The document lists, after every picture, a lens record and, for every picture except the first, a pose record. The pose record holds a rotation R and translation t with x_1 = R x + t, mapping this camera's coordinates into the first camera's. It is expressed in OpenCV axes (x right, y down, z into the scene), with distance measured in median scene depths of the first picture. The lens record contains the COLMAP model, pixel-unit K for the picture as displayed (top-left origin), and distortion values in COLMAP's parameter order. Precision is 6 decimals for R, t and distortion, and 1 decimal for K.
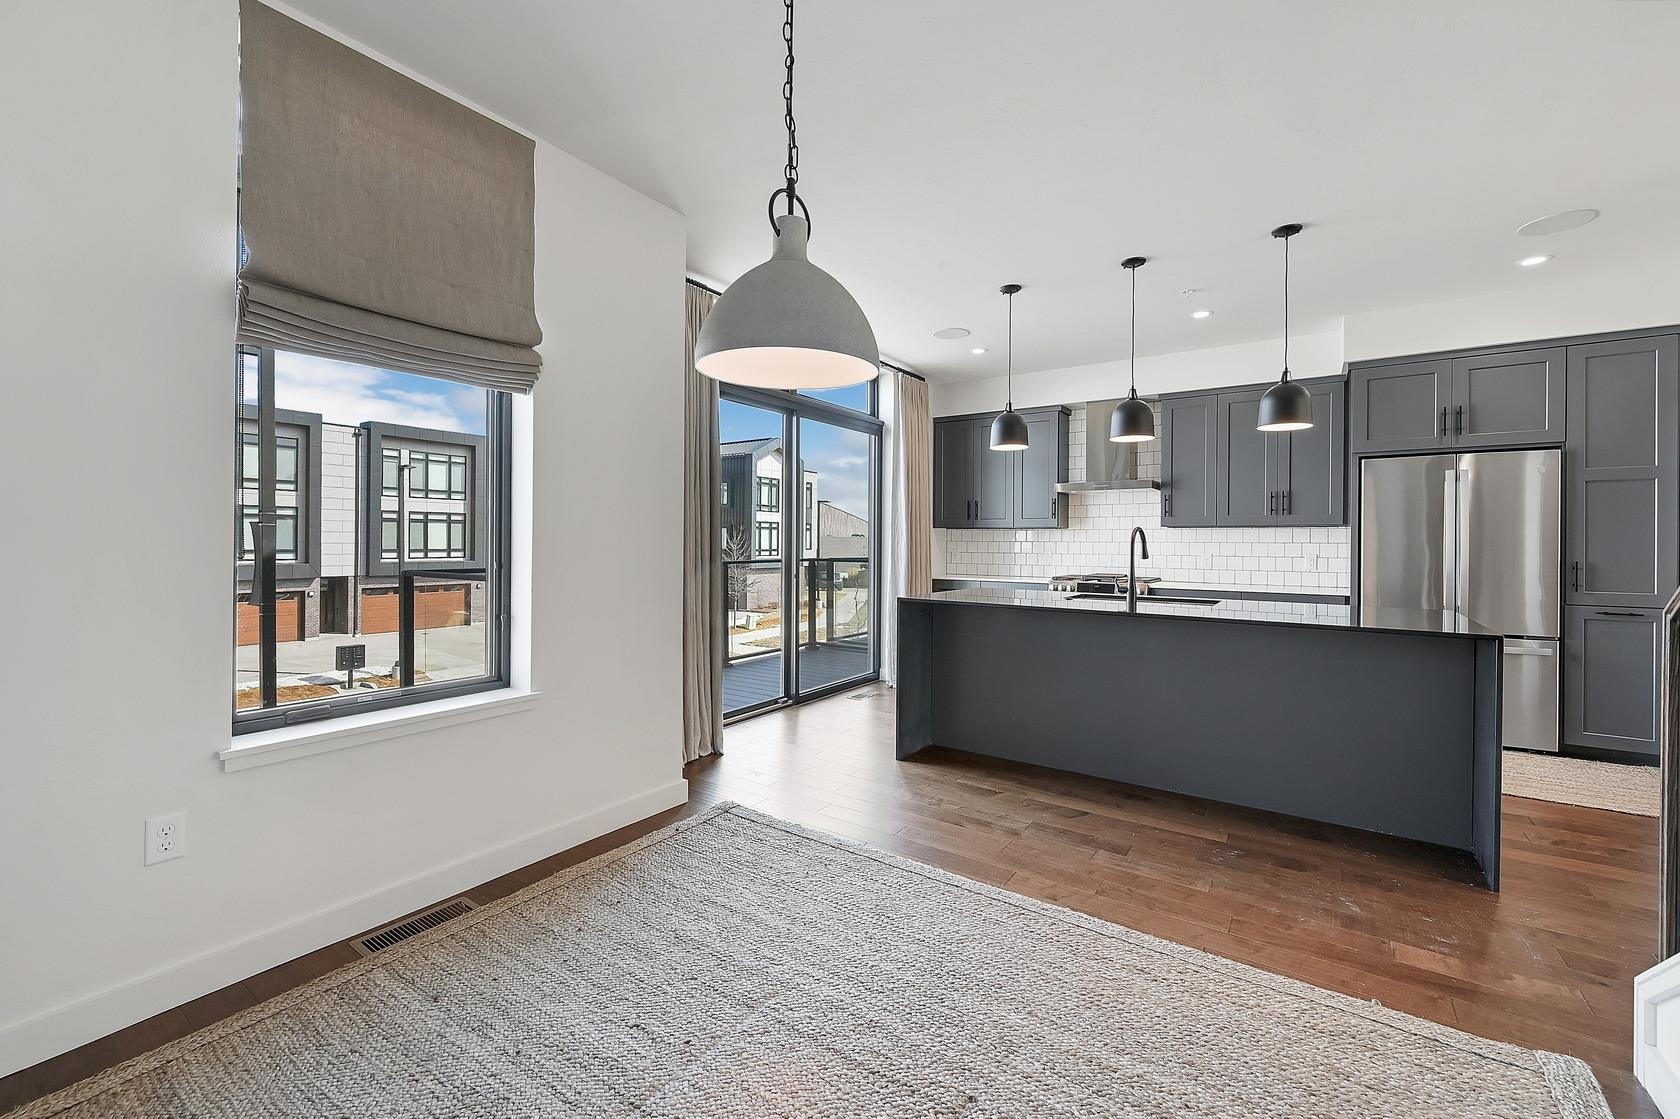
lens RADIAL K [[691.7, 0, 856.1], [0, 691.7, 549.2], [0, 0, 1]] dist [-0.000412, 0.000430]
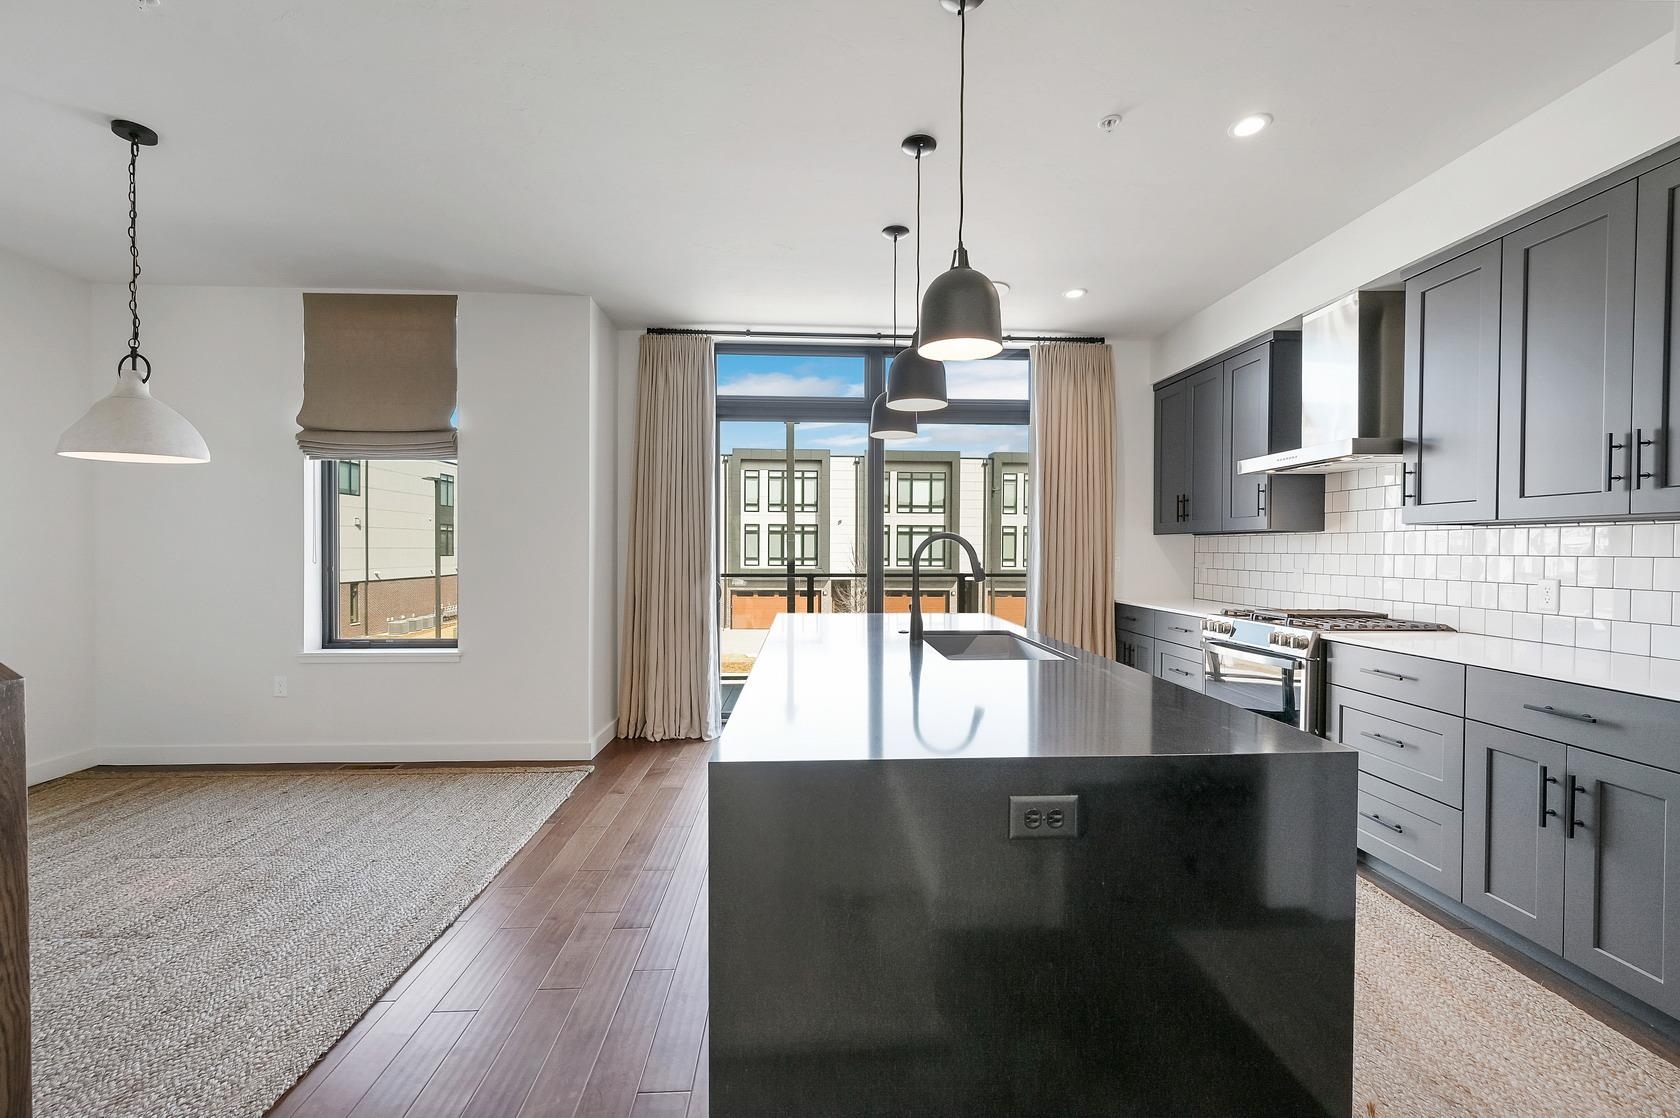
lens RADIAL K [[682.0, 0, 788.6], [0, 682.0, 550.7], [0, 0, 1]] dist [0.006500, 0.000424]
pose [[0.600033, -0.001270, -0.799974, 0.505338], [-0.009464, 0.999917, -0.008686, -0.004077], [0.799919, 0.012783, 0.599972, 0.283303]]
